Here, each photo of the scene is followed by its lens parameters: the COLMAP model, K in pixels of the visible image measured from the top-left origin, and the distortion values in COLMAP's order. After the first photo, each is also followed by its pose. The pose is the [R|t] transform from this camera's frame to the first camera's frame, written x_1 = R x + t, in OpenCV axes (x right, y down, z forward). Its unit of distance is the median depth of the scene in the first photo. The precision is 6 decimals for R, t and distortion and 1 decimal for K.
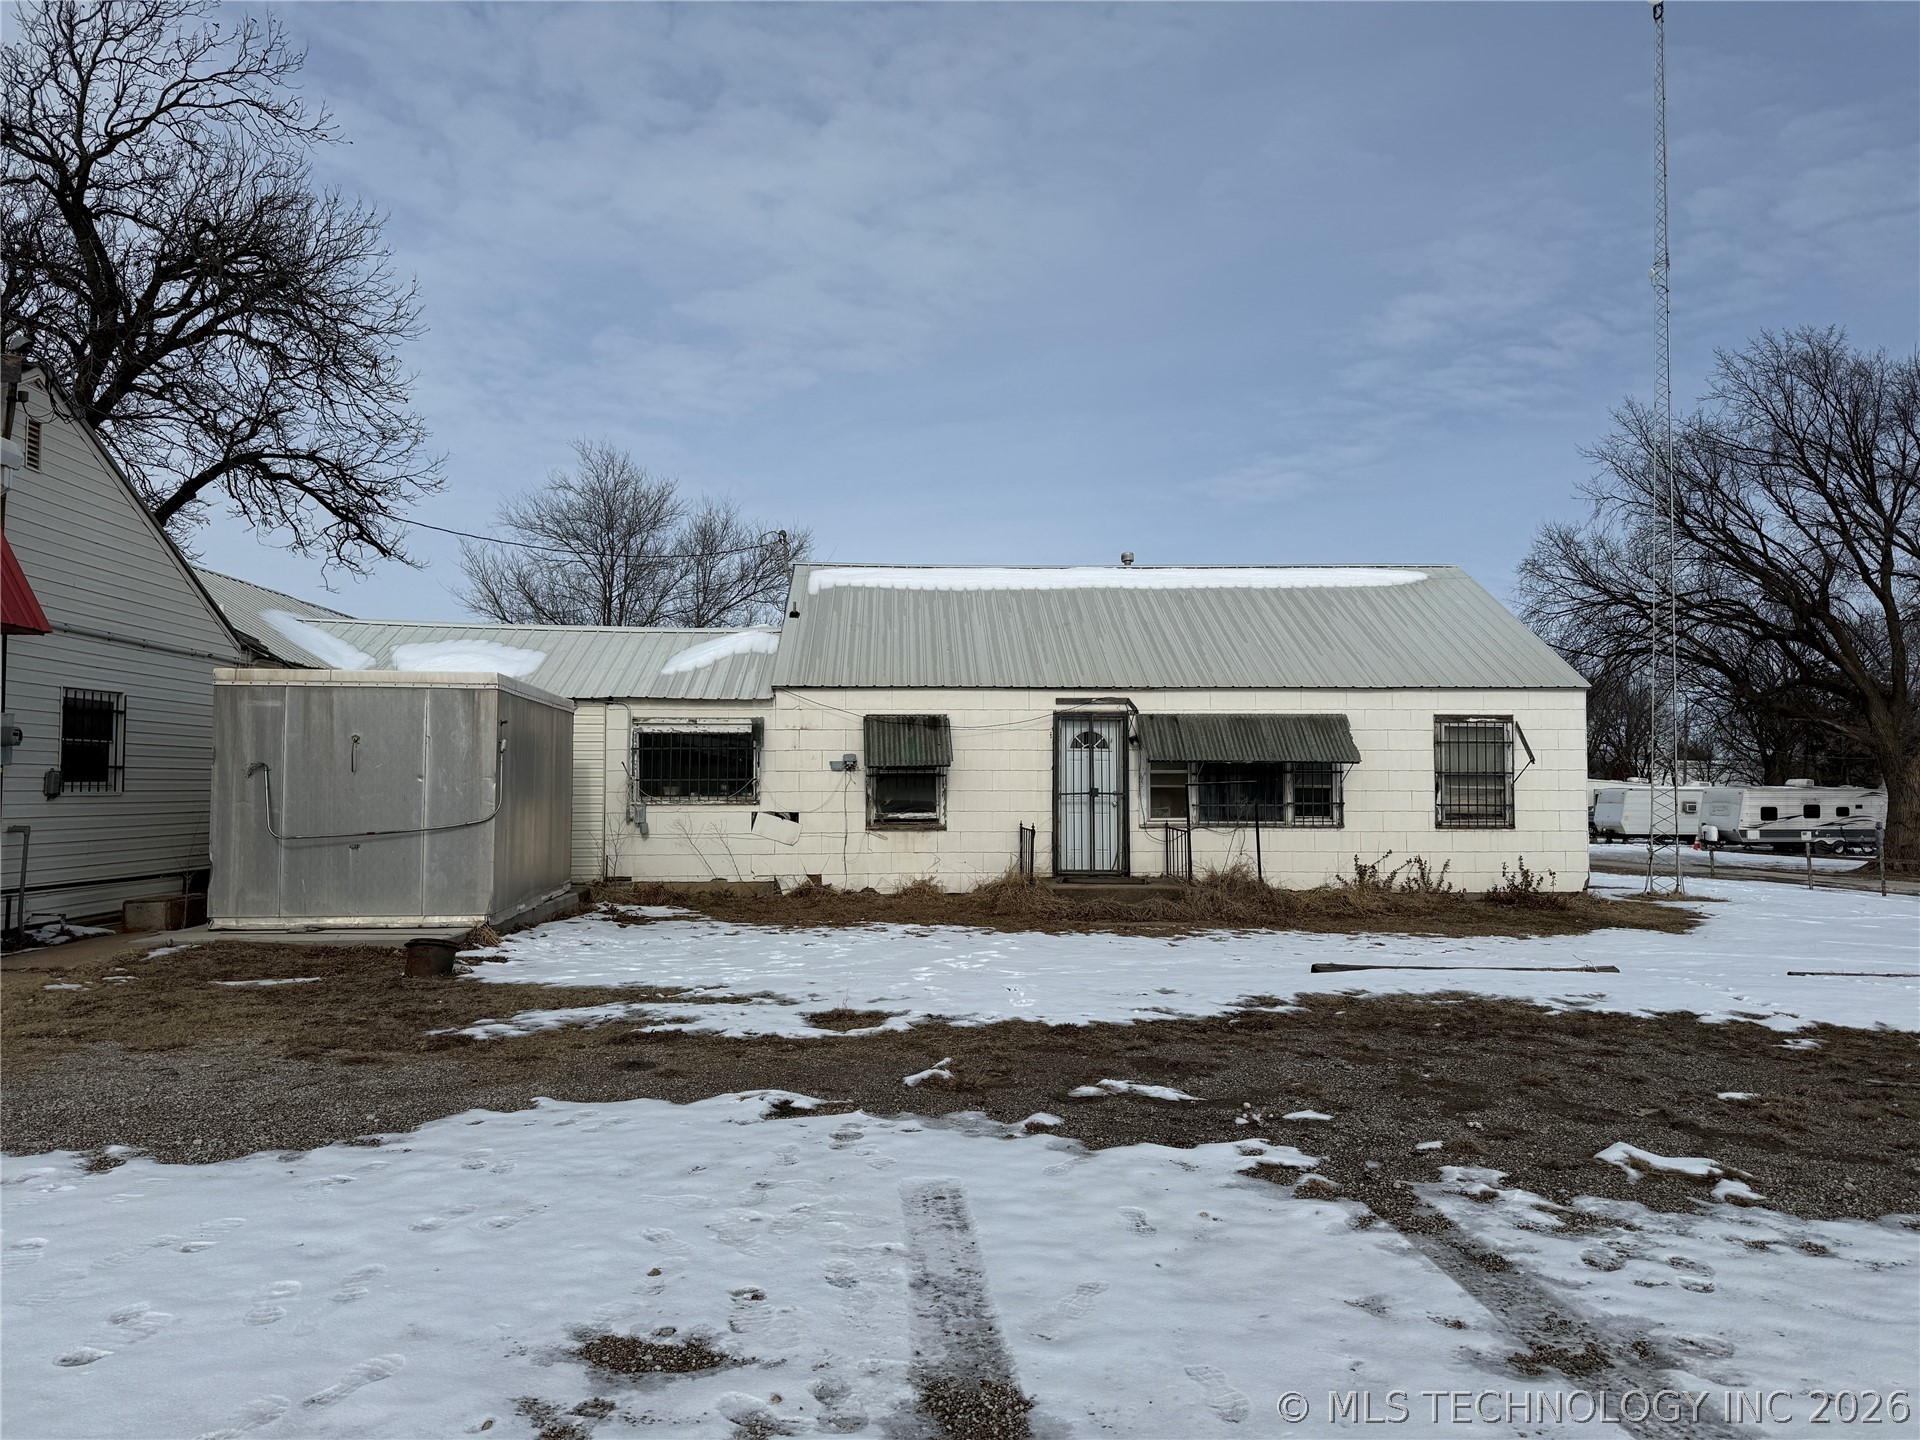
lens RADIAL K [[1322.0, 0, 948.9], [0, 1322.0, 726.6], [0, 0, 1]] dist [0.199105, -0.313544]
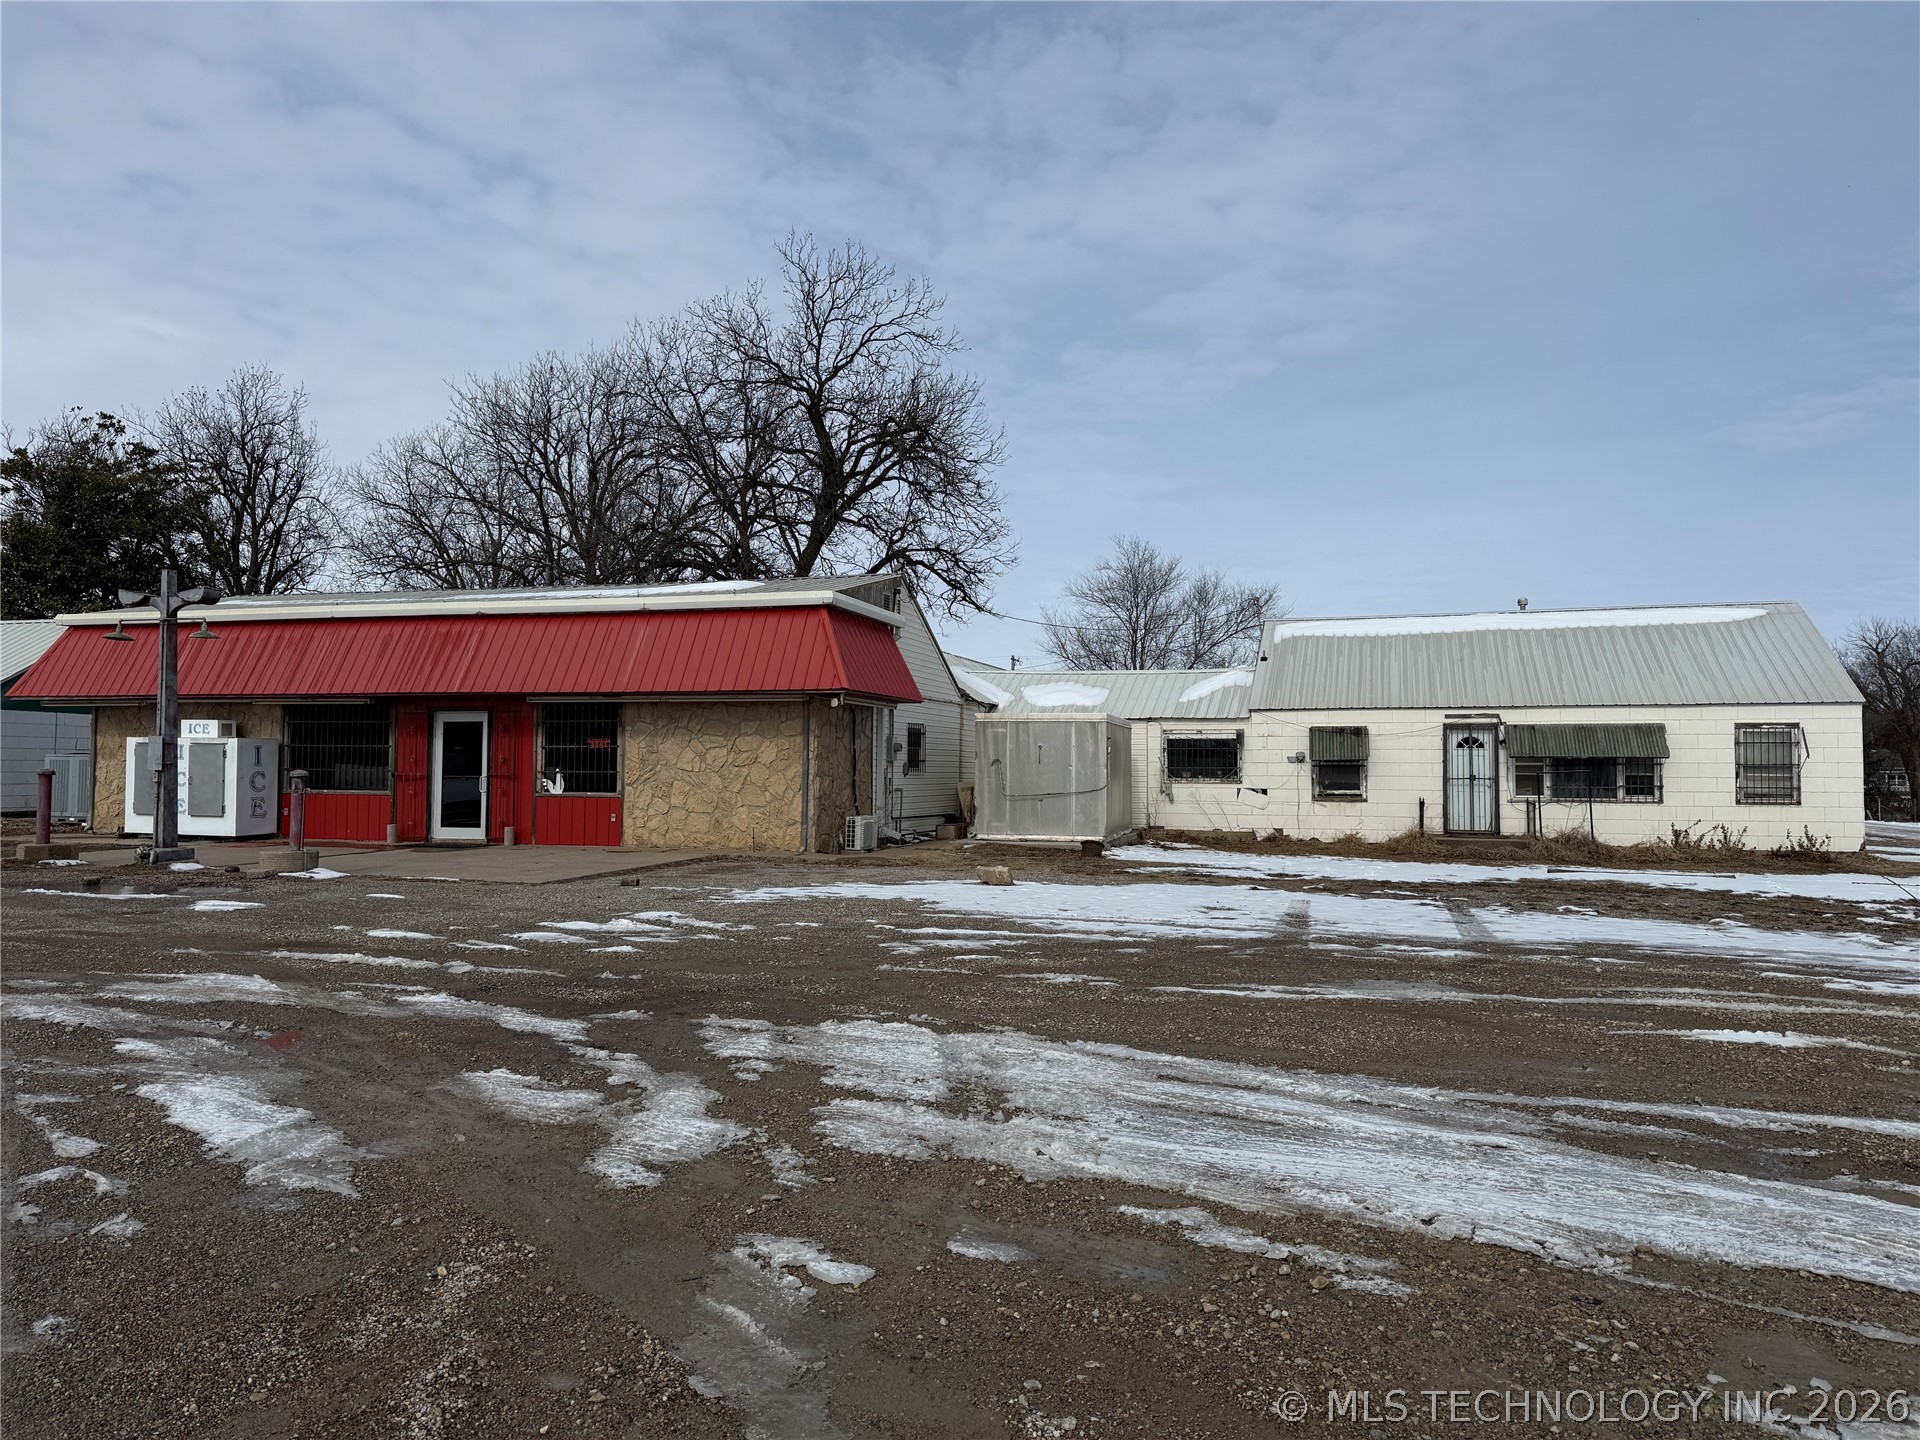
lens RADIAL K [[1346.4, 0, 960.0], [0, 1346.4, 720.0], [0, 0, 1]] dist [0.112425, -0.151239]
pose [[0.941256, -0.009237, -0.337566, 0.084728], [0.011386, 0.999926, 0.004386, -0.027868], [0.337501, -0.007971, 0.941292, -0.621152]]
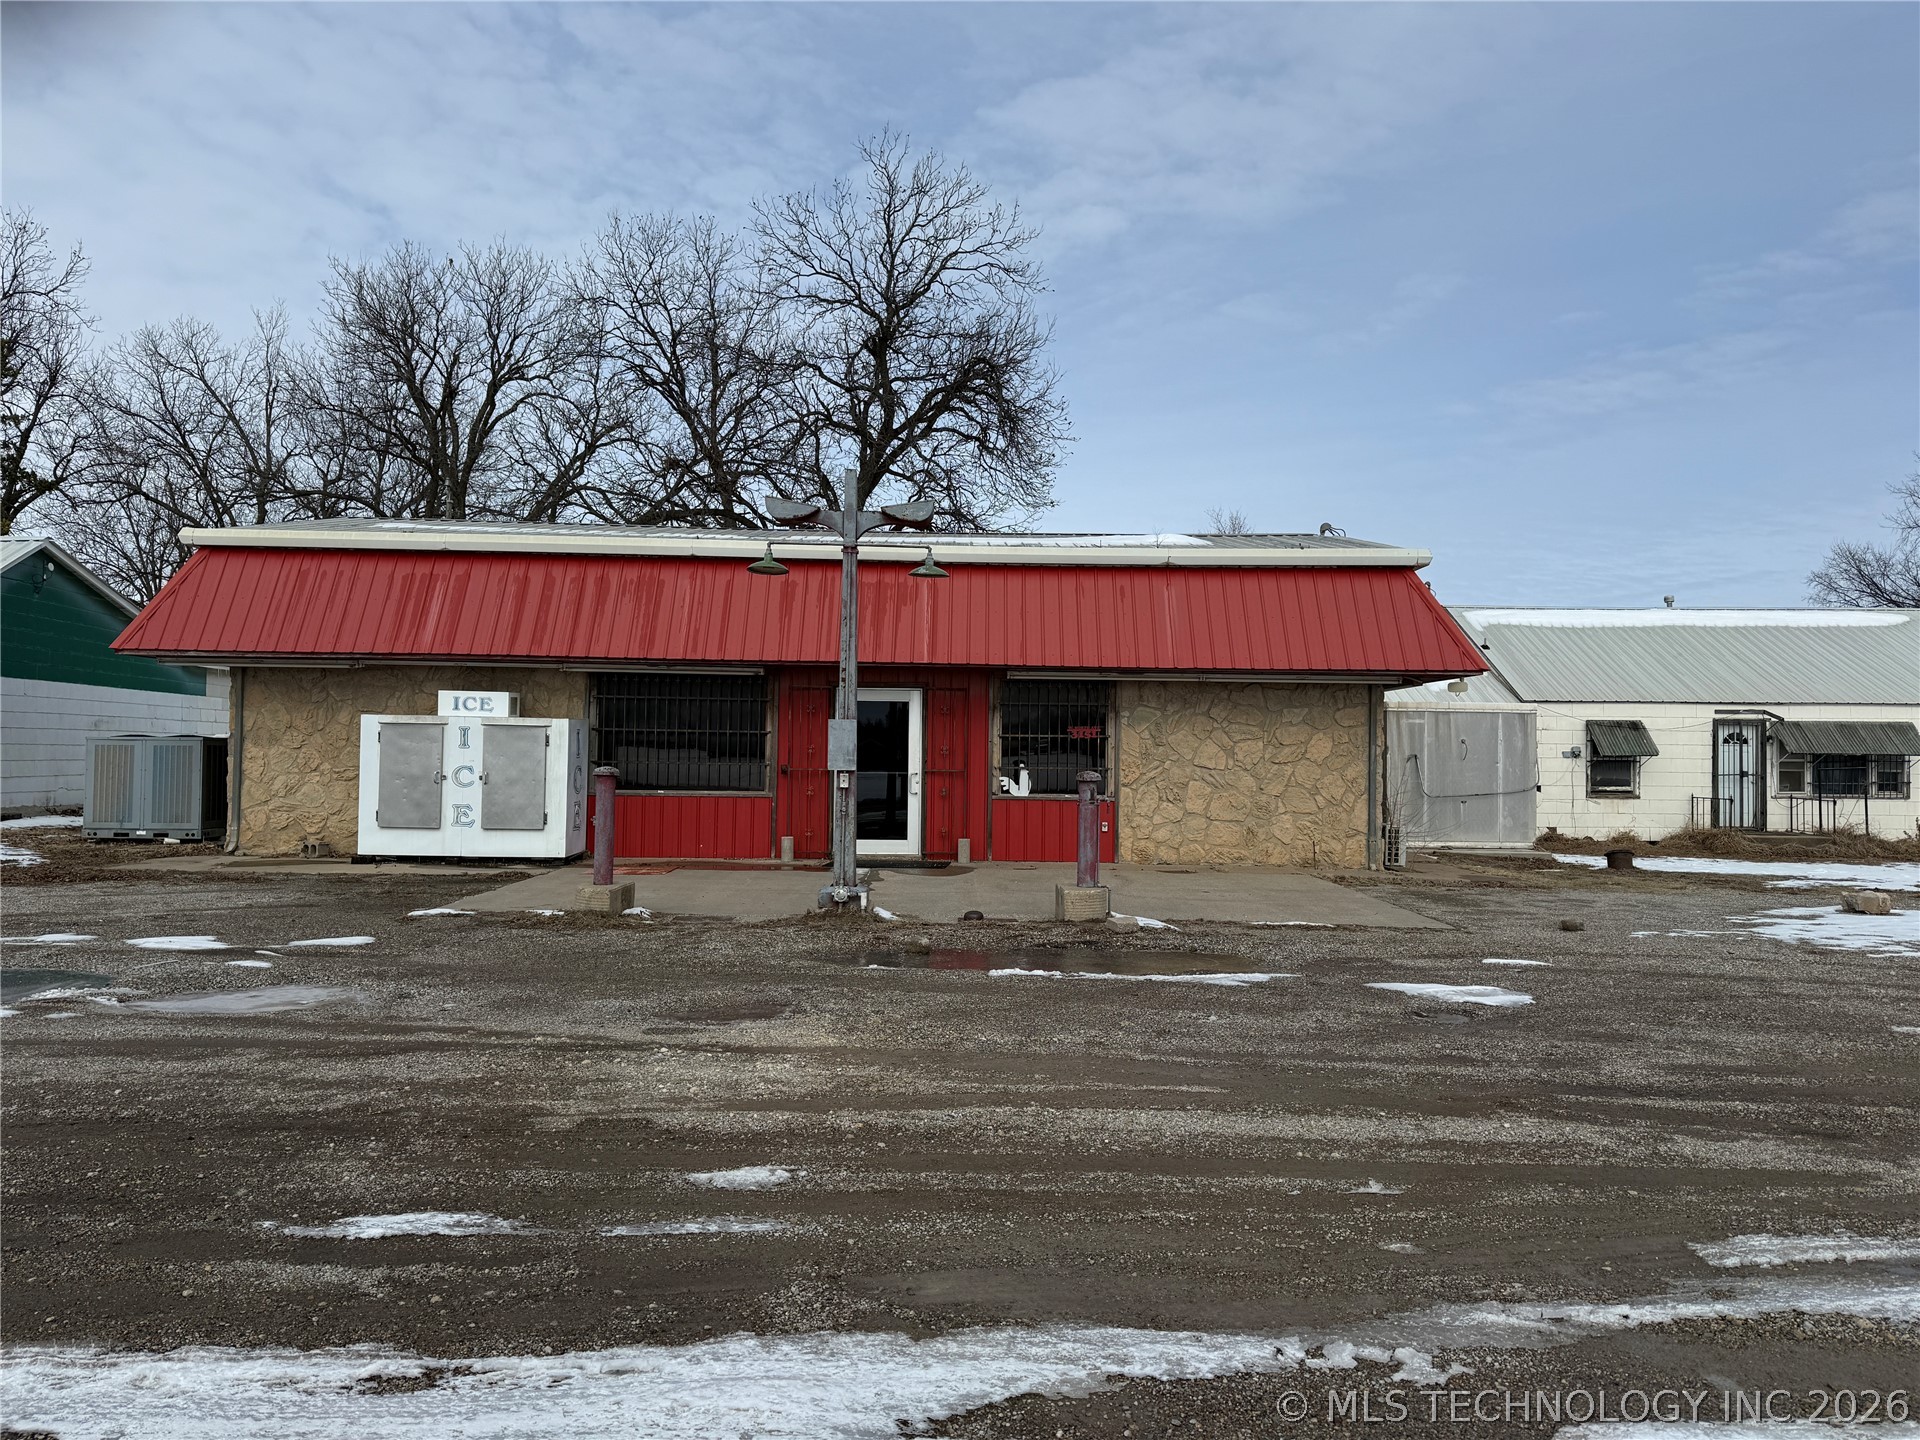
lens RADIAL K [[1346.4, 0, 960.0], [0, 1346.4, 720.0], [0, 0, 1]] dist [0.112425, -0.151239]
pose [[0.999446, 0.008799, -0.032113, -0.699508], [-0.008203, 0.999793, 0.018629, -0.031084], [0.032271, -0.018356, 0.999311, -0.536963]]
